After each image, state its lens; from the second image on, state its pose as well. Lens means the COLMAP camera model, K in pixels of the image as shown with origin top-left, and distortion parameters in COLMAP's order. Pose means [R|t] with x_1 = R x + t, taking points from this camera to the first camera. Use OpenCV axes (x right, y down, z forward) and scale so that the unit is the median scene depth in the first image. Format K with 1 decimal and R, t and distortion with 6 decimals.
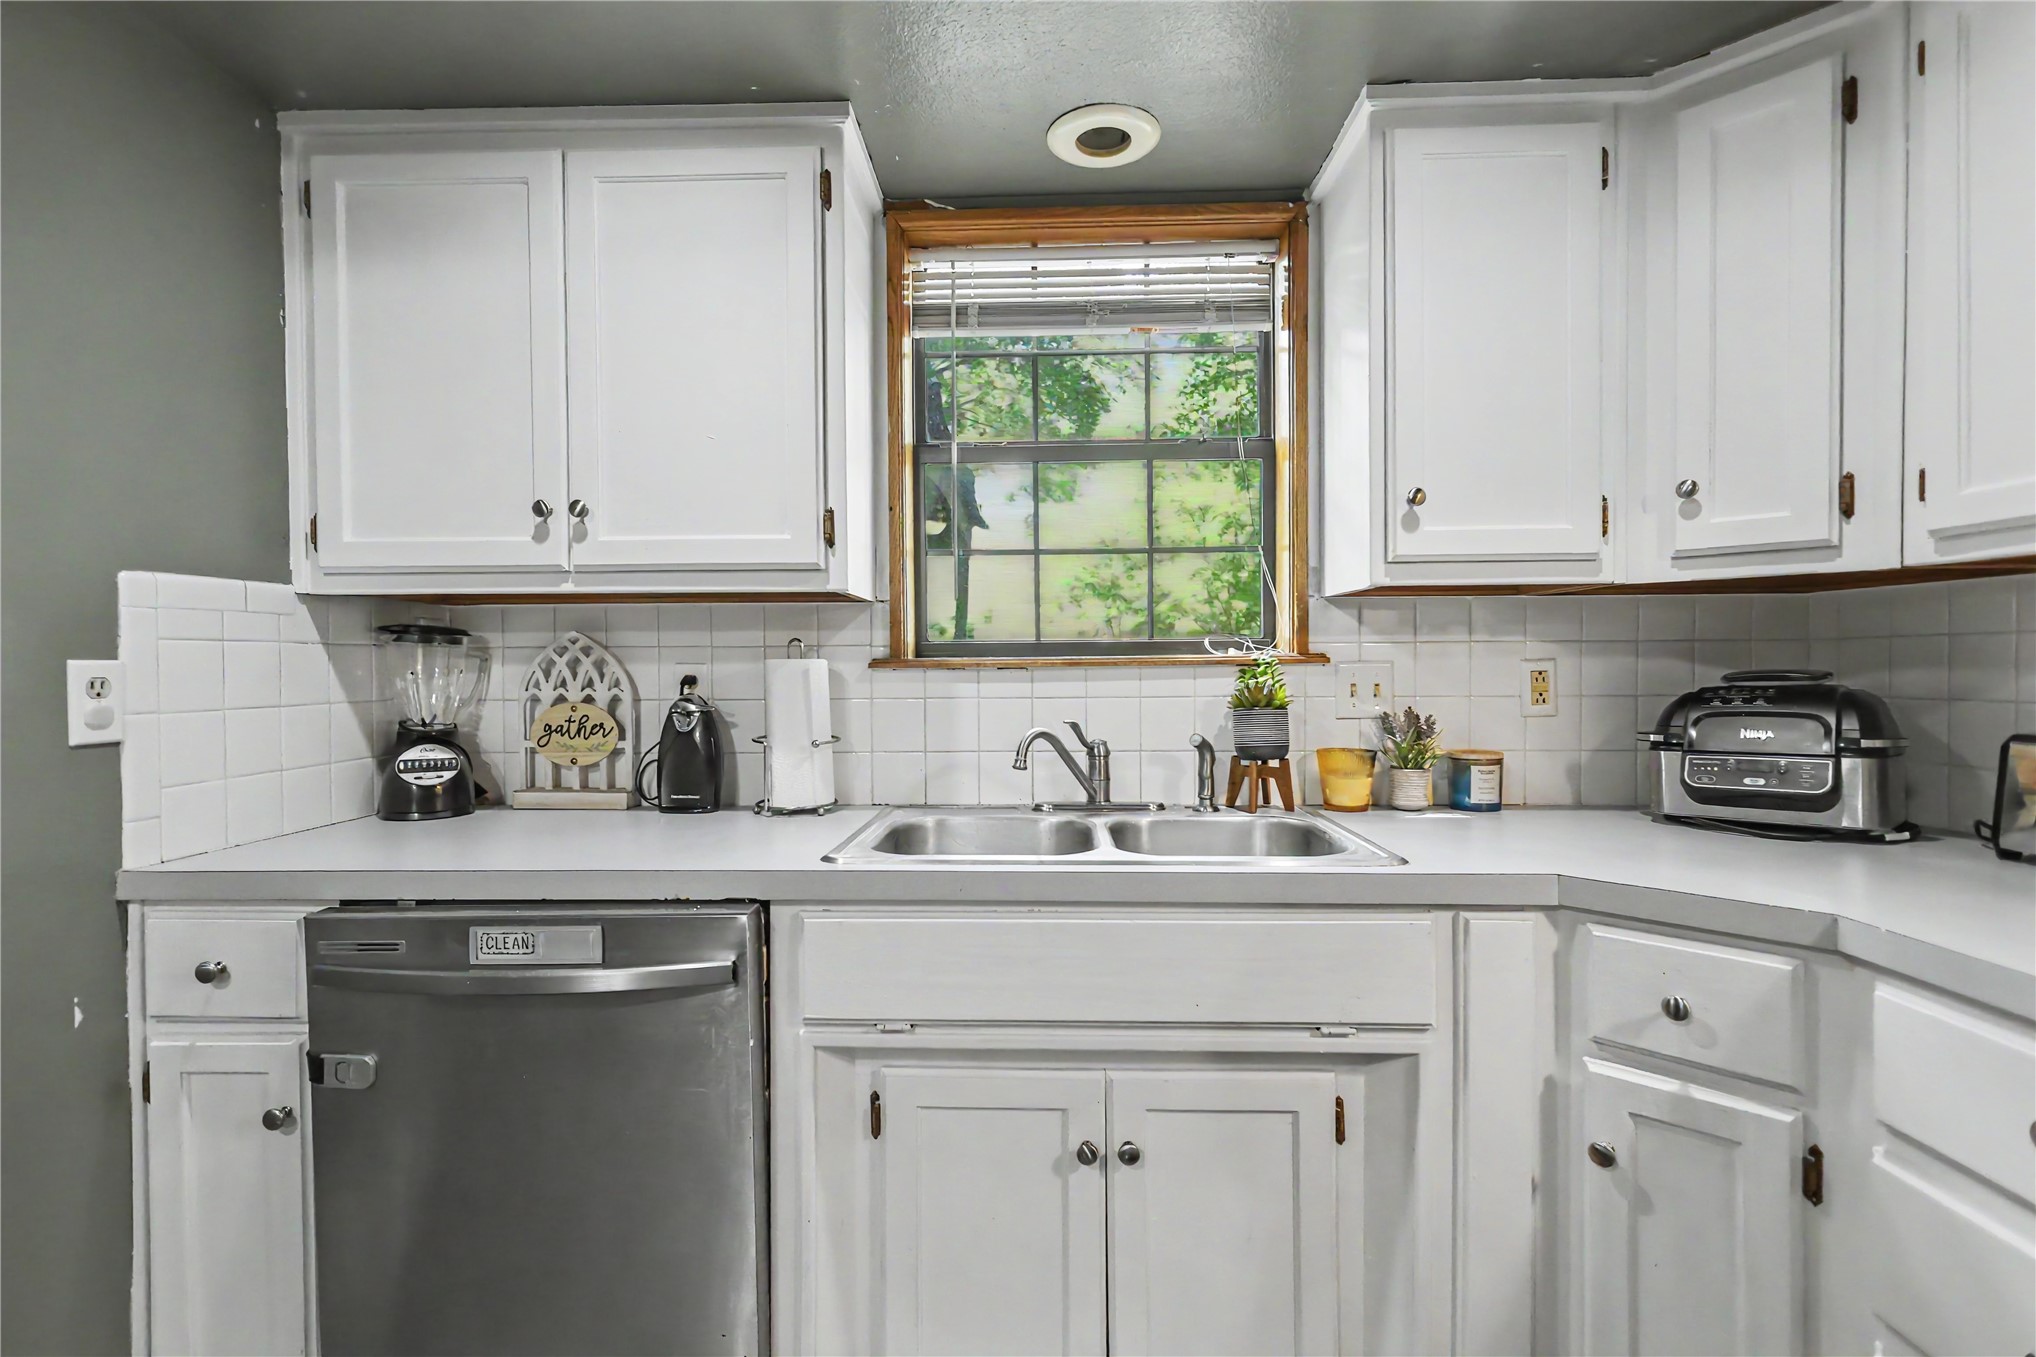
lens RADIAL K [[940.0, 0, 1016.4], [0, 940.0, 678.2], [0, 0, 1]] dist [0.000373, 0.001150]
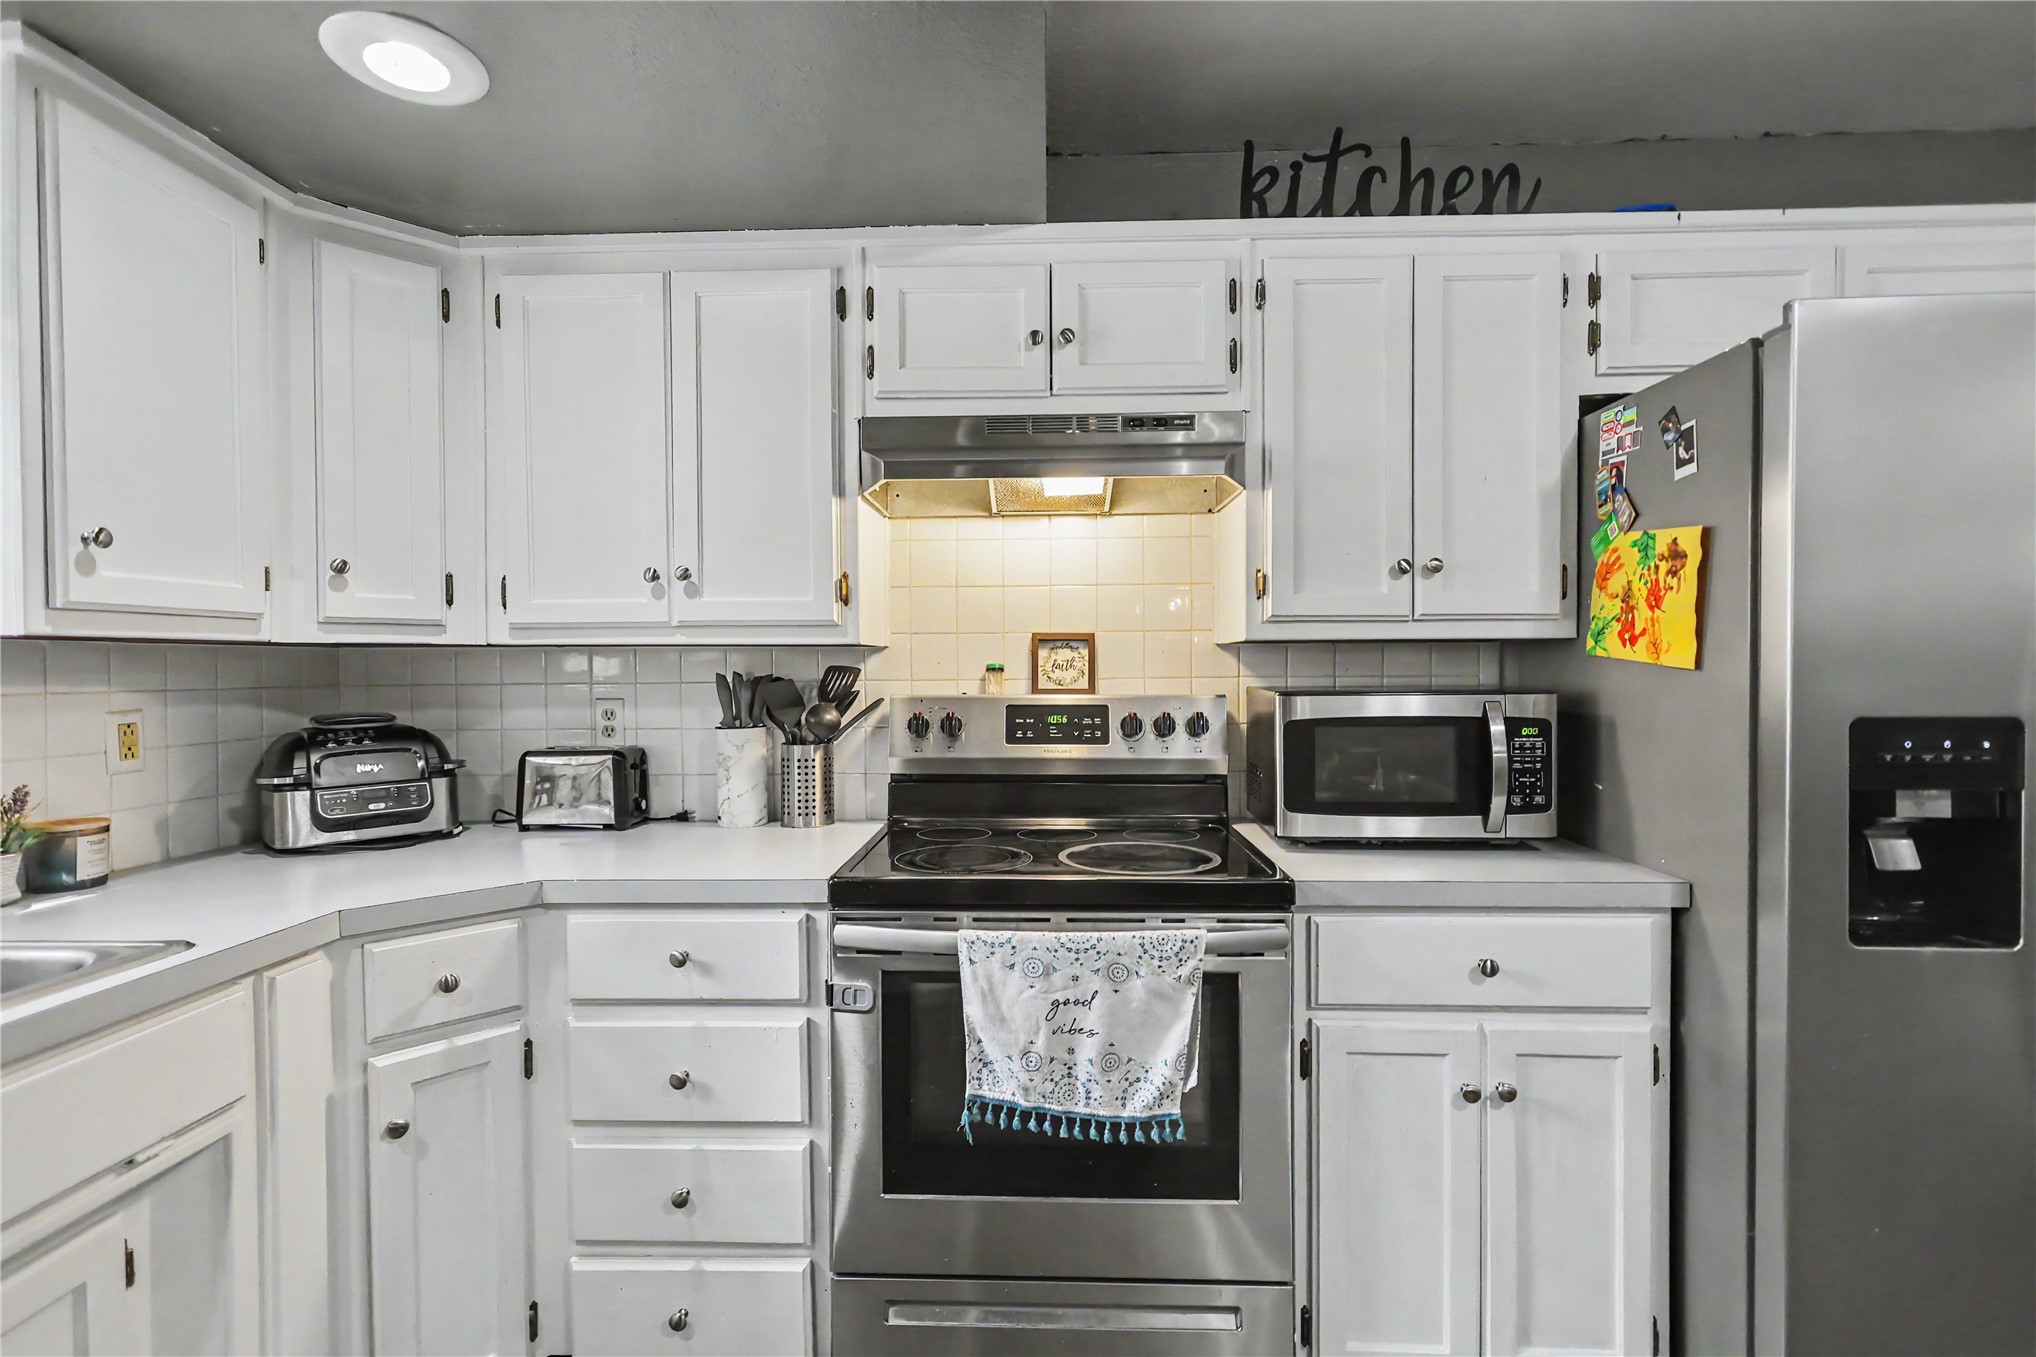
lens RADIAL K [[940.0, 0, 1018.0], [0, 940.0, 675.9], [0, 0, 1]] dist [0.000373, 0.001150]
pose [[0.002494, -0.004687, 0.999986, -0.432422], [0.020463, 0.999780, 0.004635, -0.048293], [-0.999787, 0.020452, 0.002590, 0.138973]]
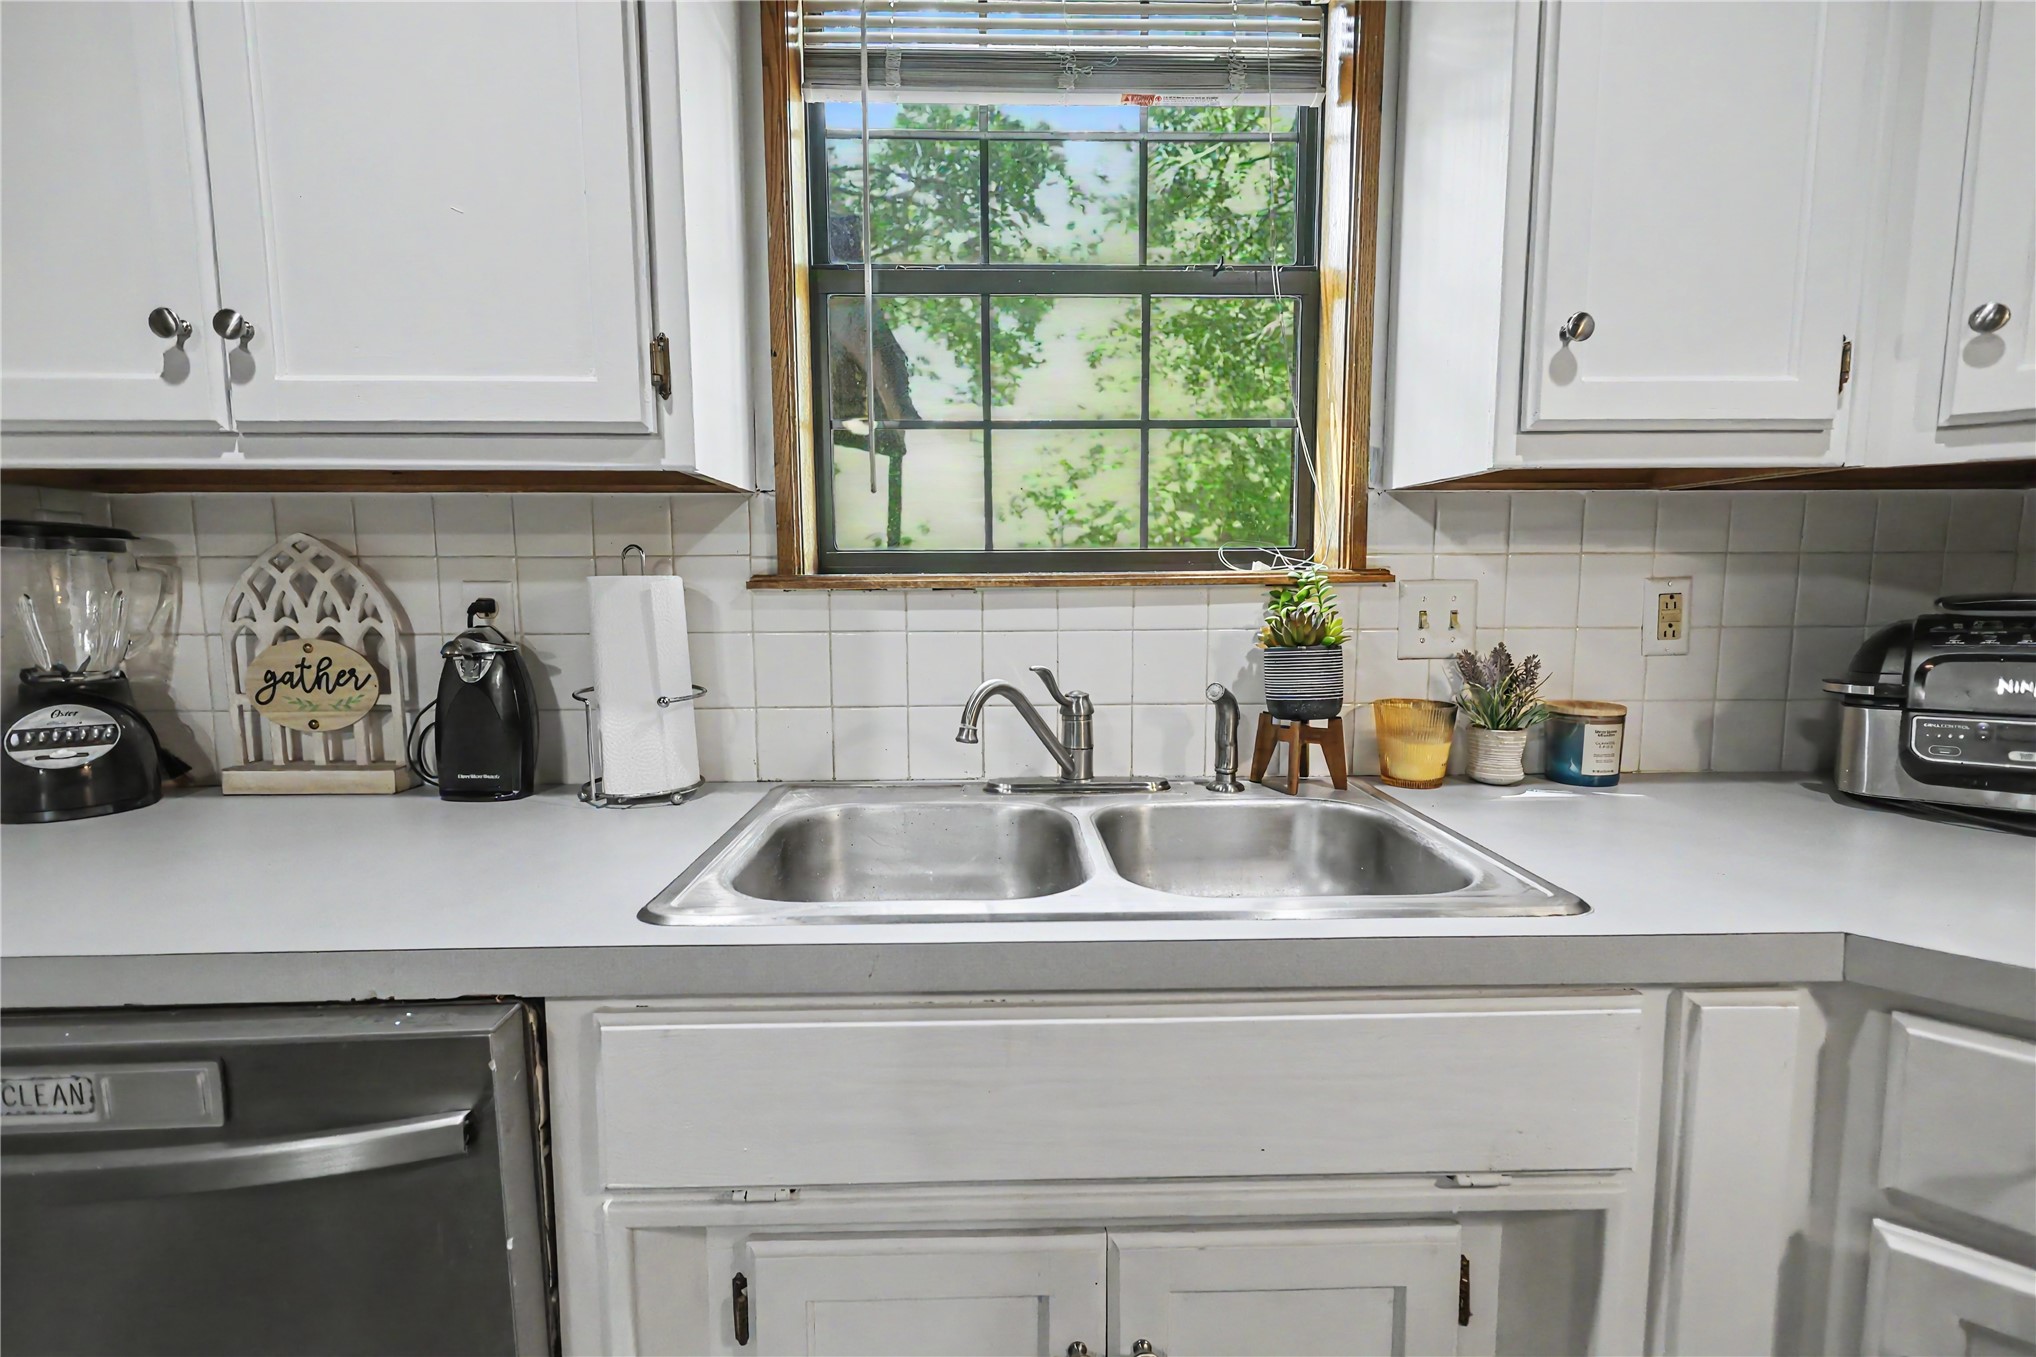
lens RADIAL K [[940.0, 0, 1014.8], [0, 940.0, 678.0], [0, 0, 1]] dist [0.000373, 0.001150]
pose [[0.997985, -0.004852, 0.063269, -0.004477], [-0.000989, 0.995762, 0.091960, -0.010777], [-0.063447, -0.091837, 0.993751, 0.343875]]
